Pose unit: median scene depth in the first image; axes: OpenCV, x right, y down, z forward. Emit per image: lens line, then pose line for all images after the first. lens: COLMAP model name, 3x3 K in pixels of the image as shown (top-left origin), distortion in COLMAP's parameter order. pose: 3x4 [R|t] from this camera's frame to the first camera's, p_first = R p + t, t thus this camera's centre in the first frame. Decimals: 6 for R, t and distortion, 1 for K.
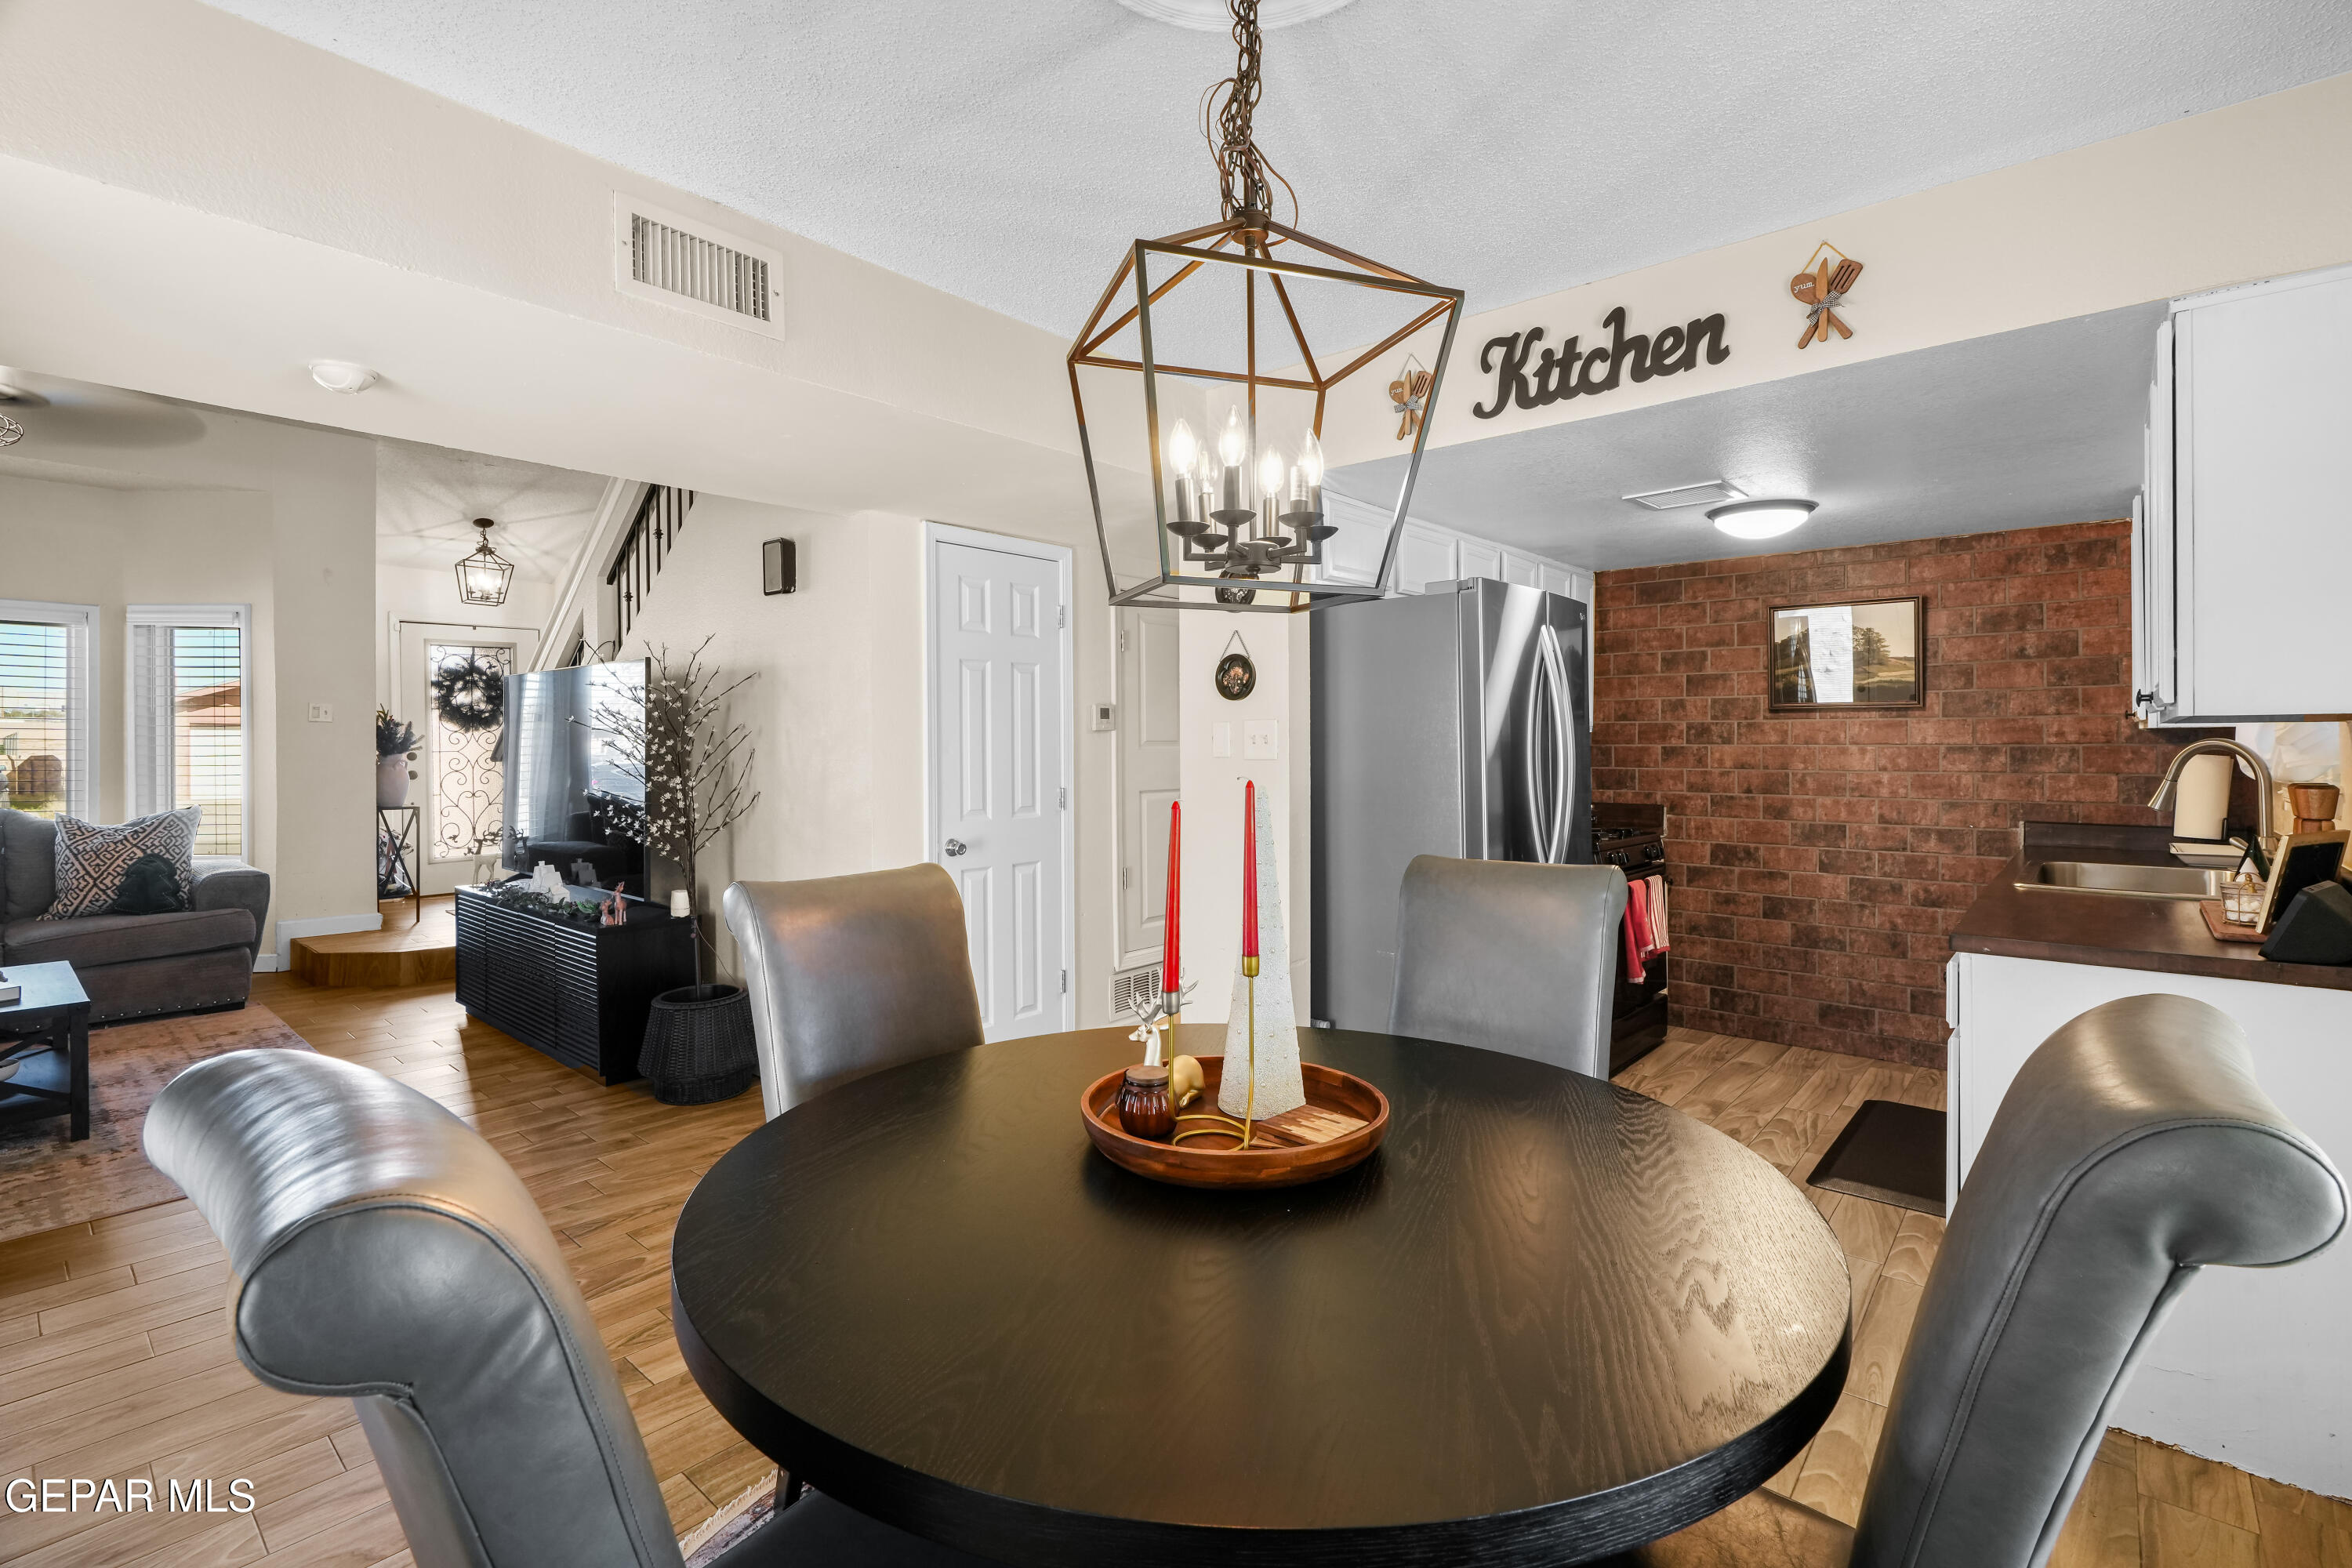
lens RADIAL K [[1061.5, 0, 1175.5], [0, 1061.5, 753.0], [0, 0, 1]] dist [0.000790, 0.000192]
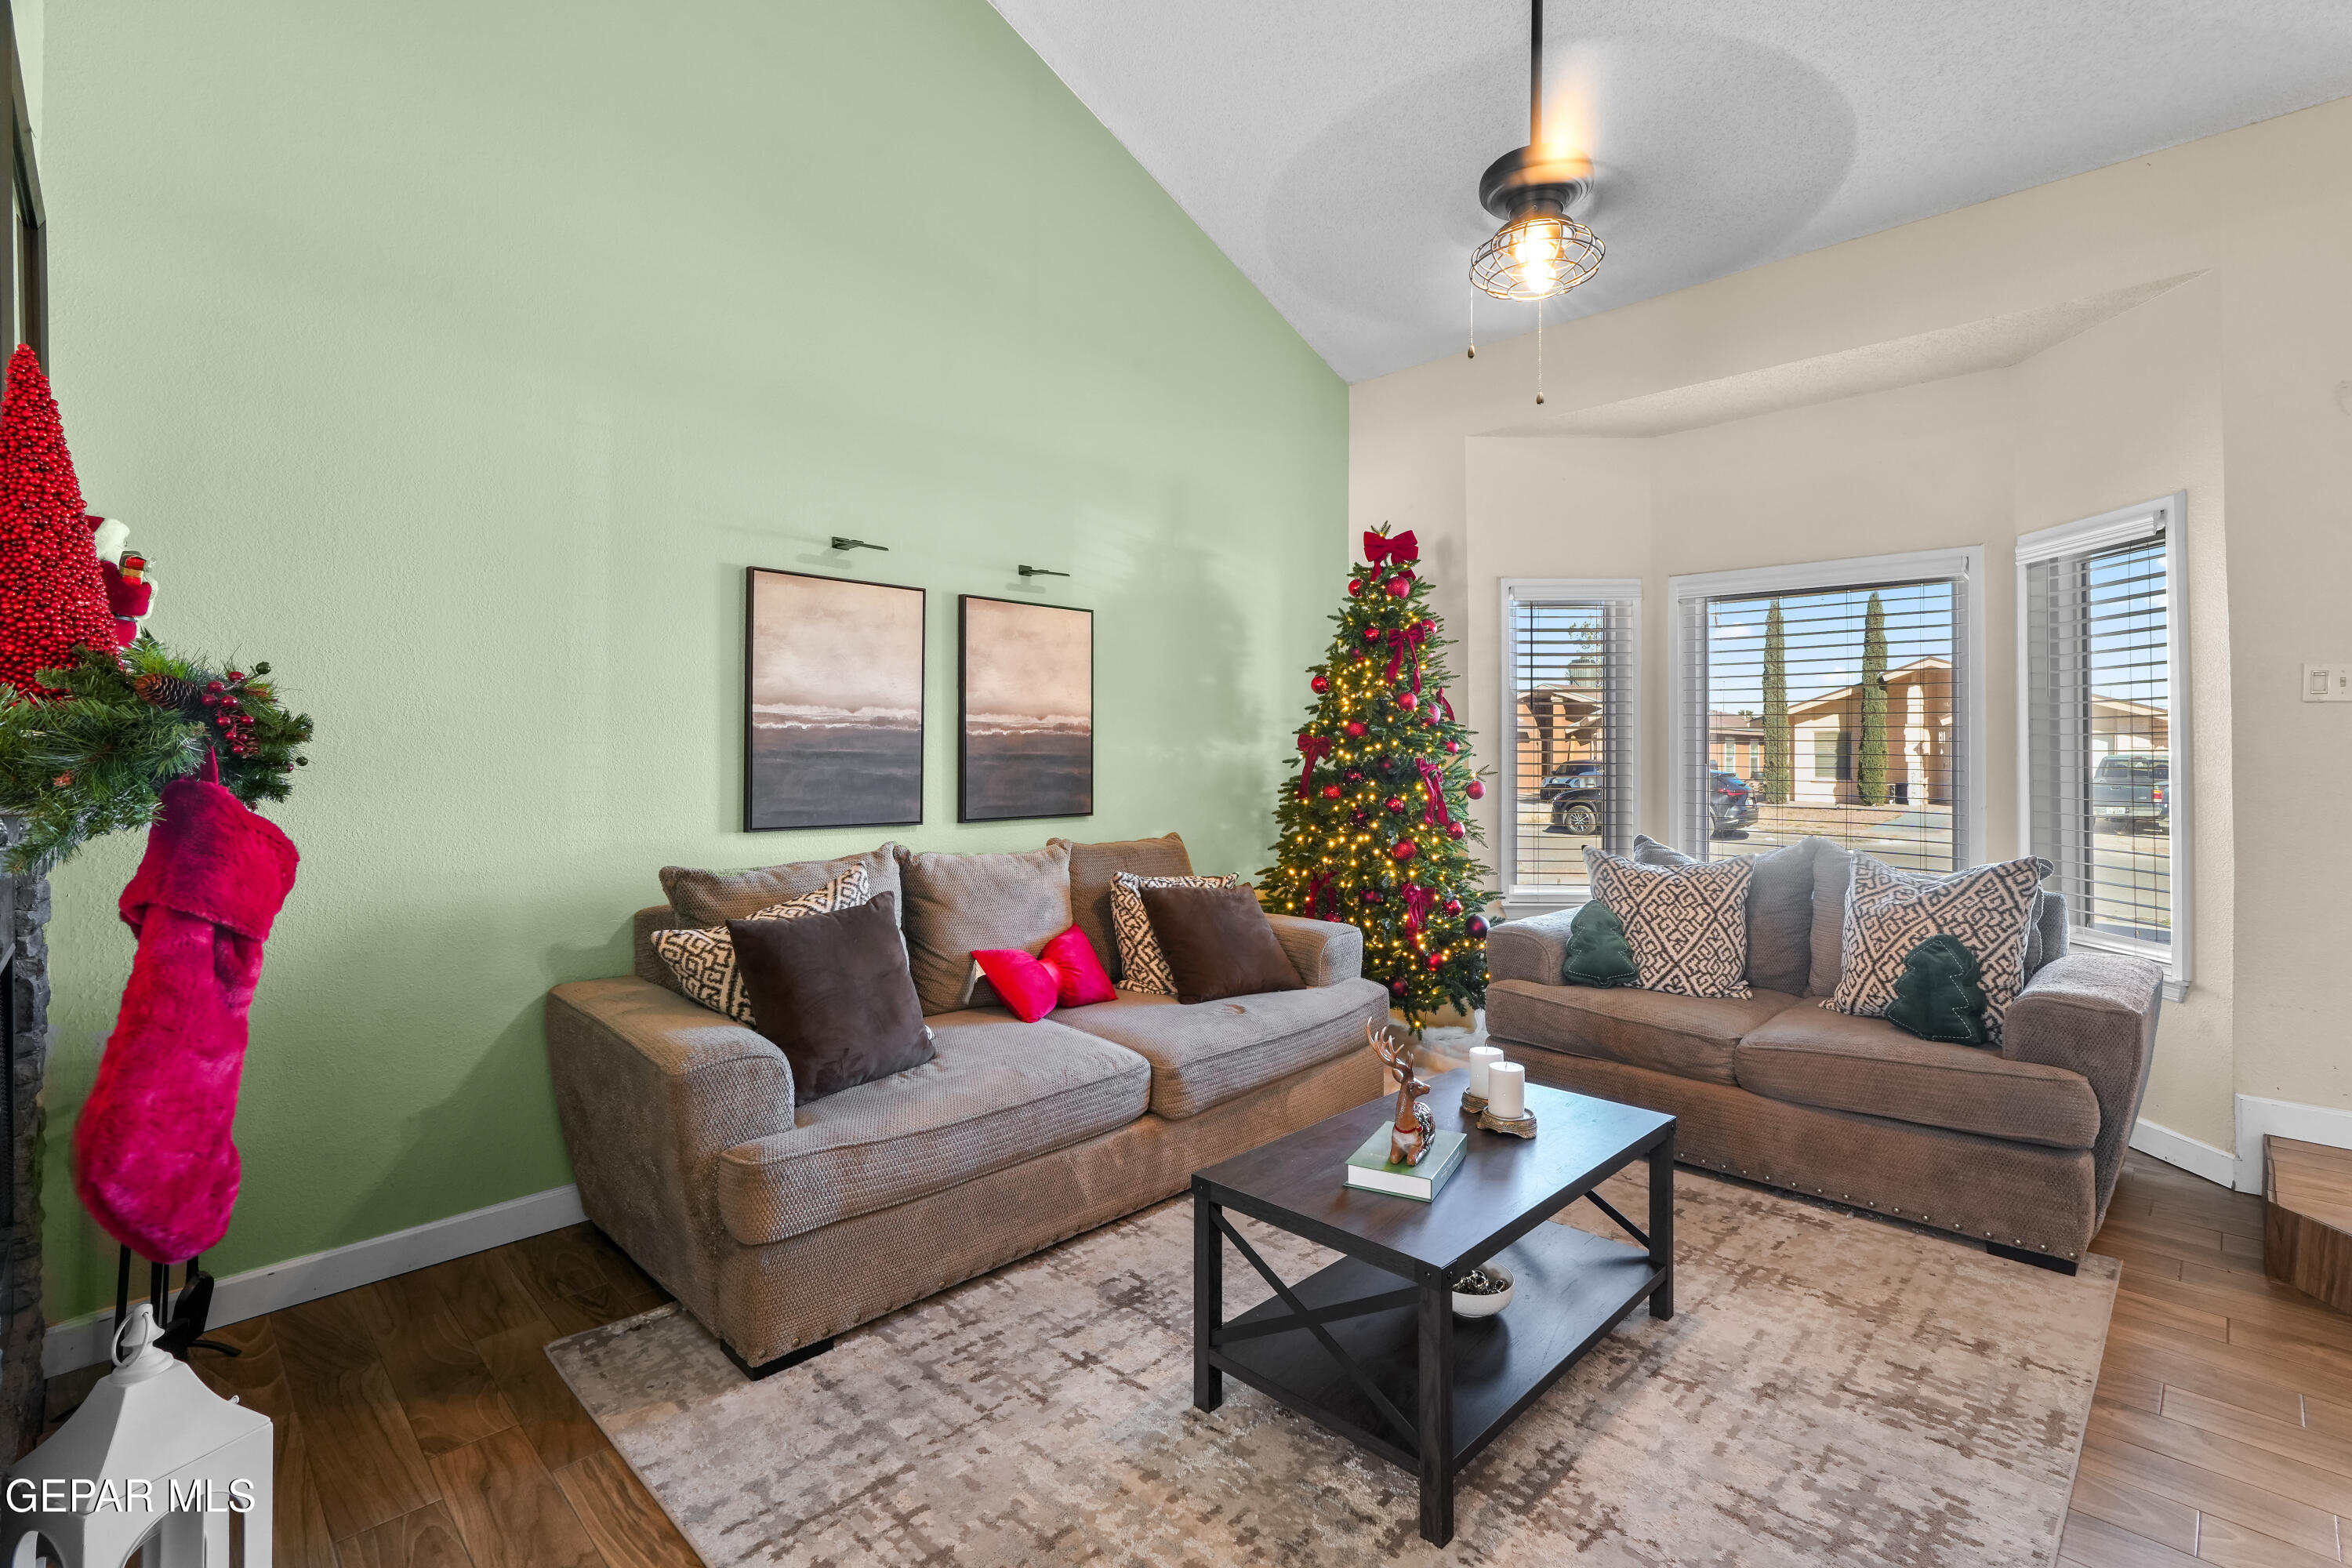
lens RADIAL K [[1087.6, 0, 1167.9], [0, 1087.6, 732.4], [0, 0, 1]] dist [0.003201, 0.000427]
pose [[-0.052279, -0.014686, -0.998525, -1.320731], [-0.009990, 0.999850, -0.014183, -0.014247], [0.998583, 0.009234, -0.052417, 2.332772]]
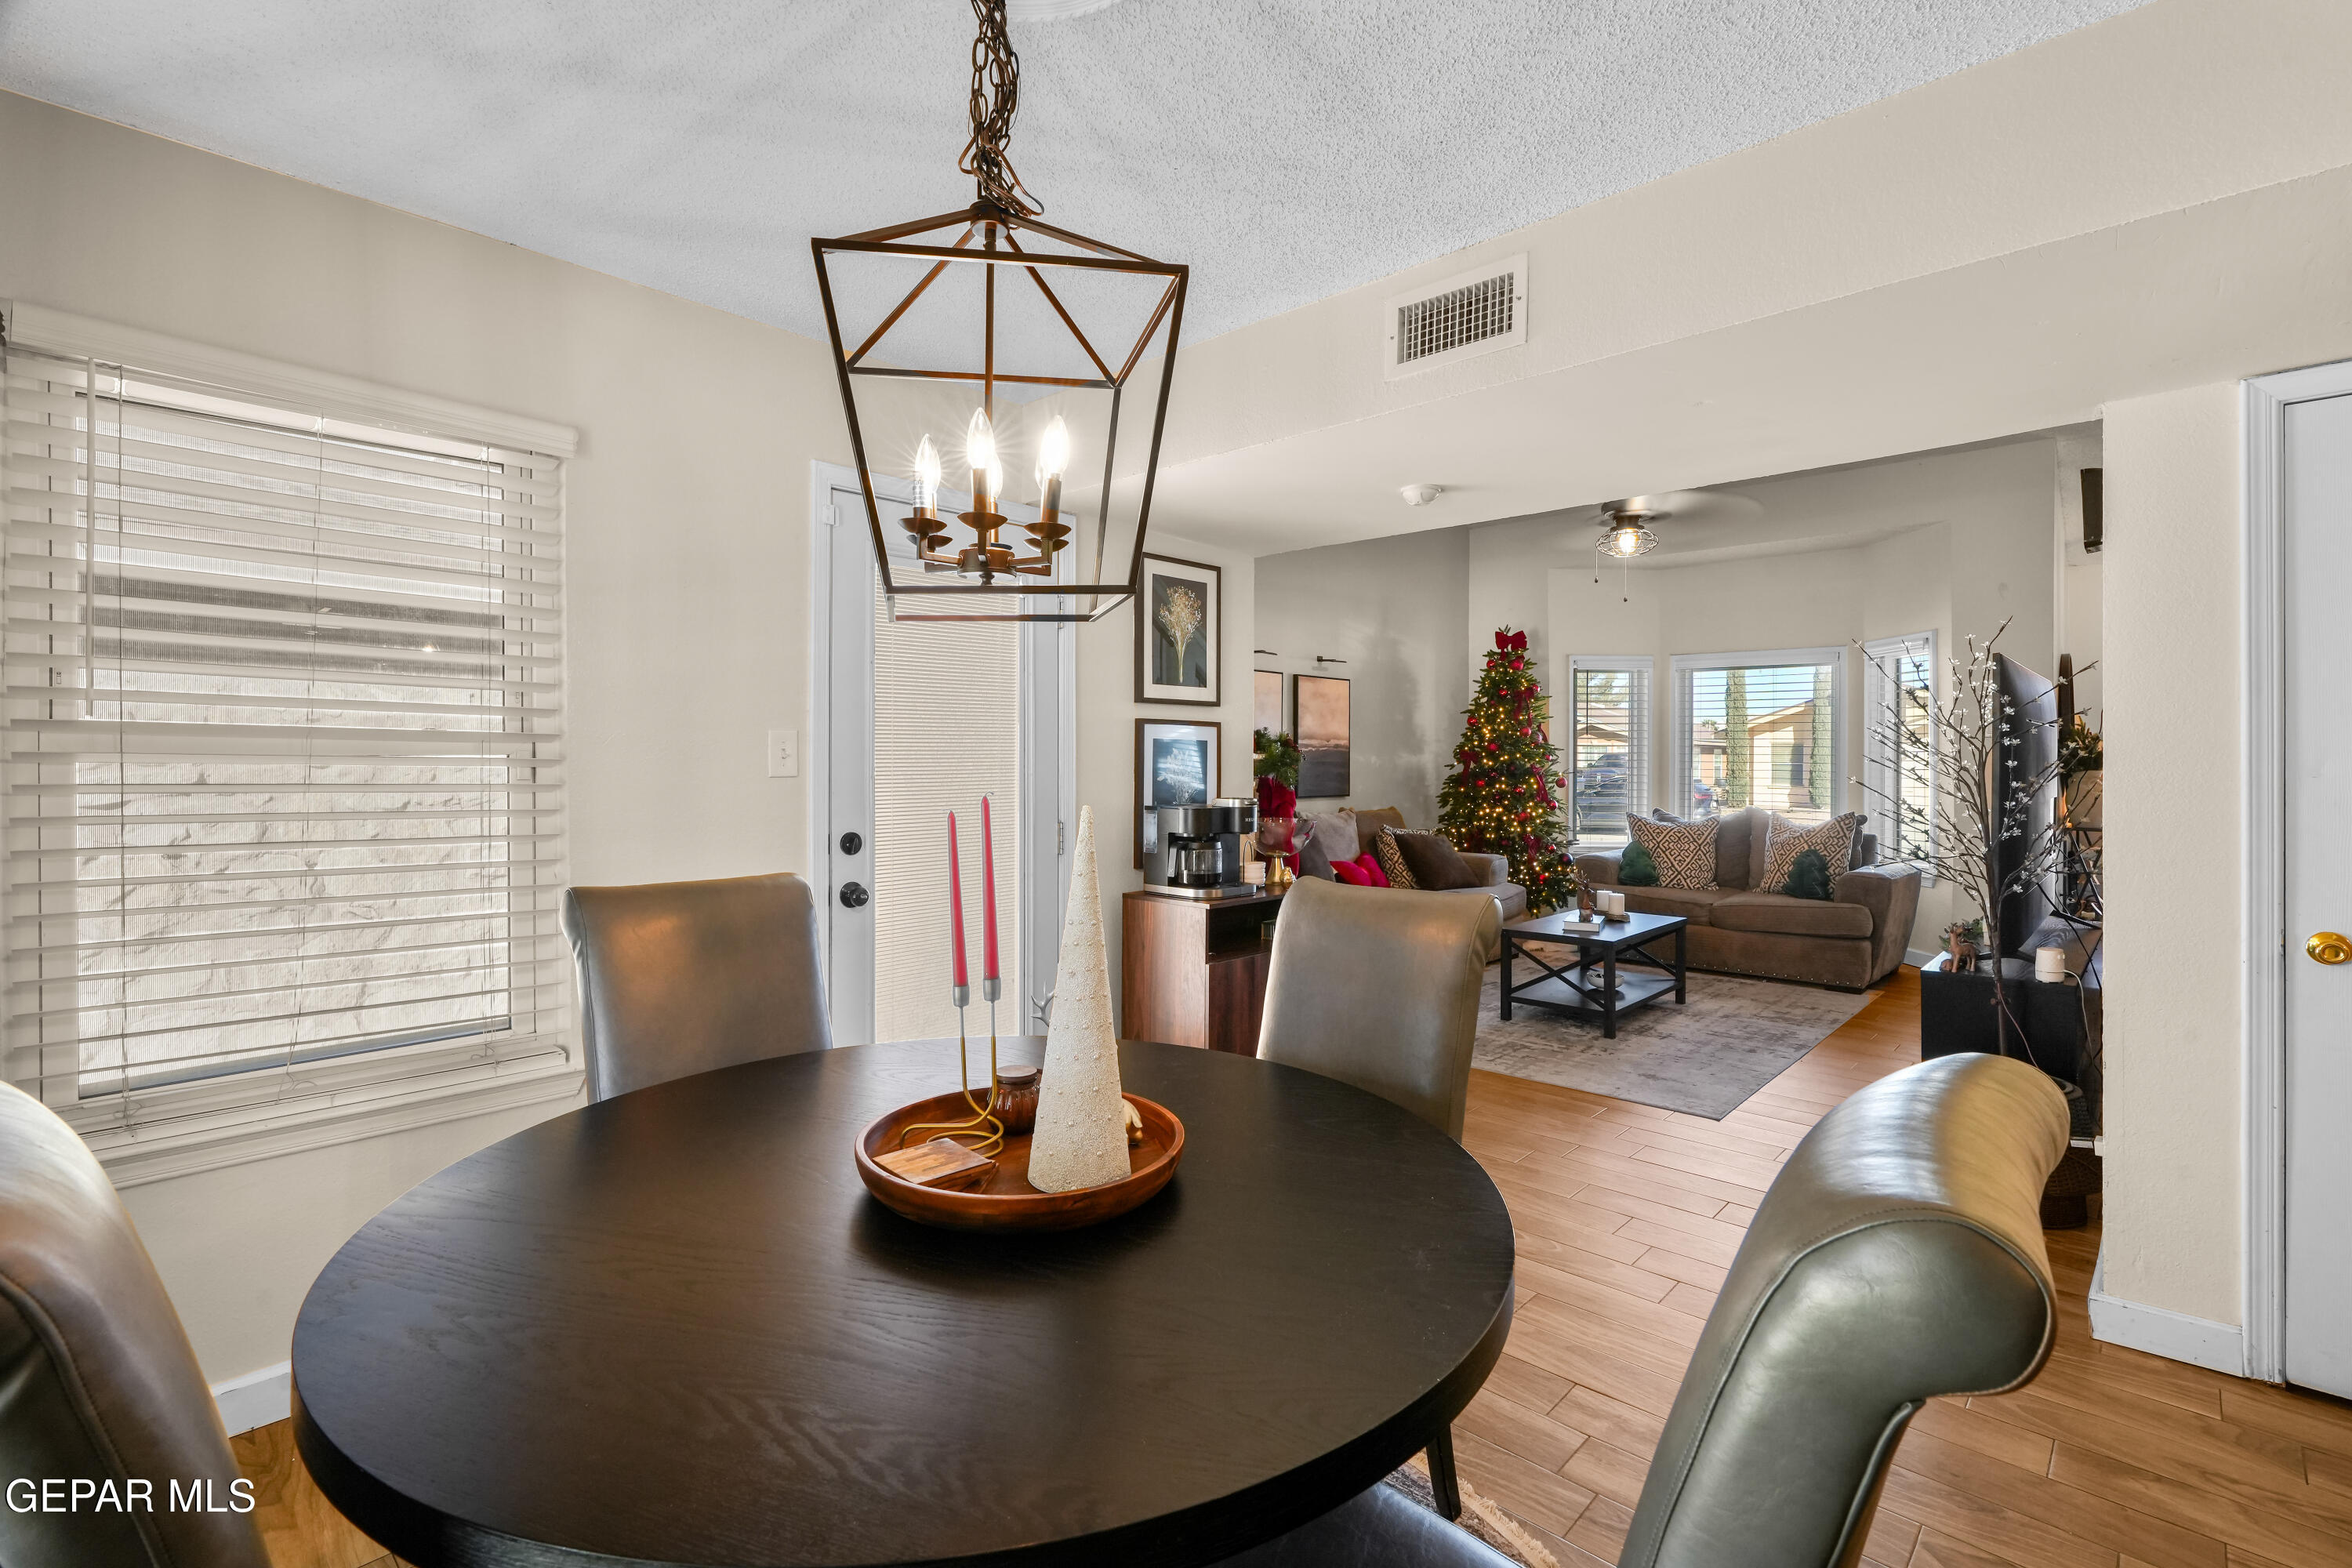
lens RADIAL K [[1061.5, 0, 1175.5], [0, 1061.5, 753.0], [0, 0, 1]] dist [0.000790, 0.000192]
pose [[-0.030016, -0.003684, -0.999543, 1.029325], [-0.011762, 0.999925, -0.003332, -0.008555], [0.999480, 0.011657, -0.030057, 1.203664]]
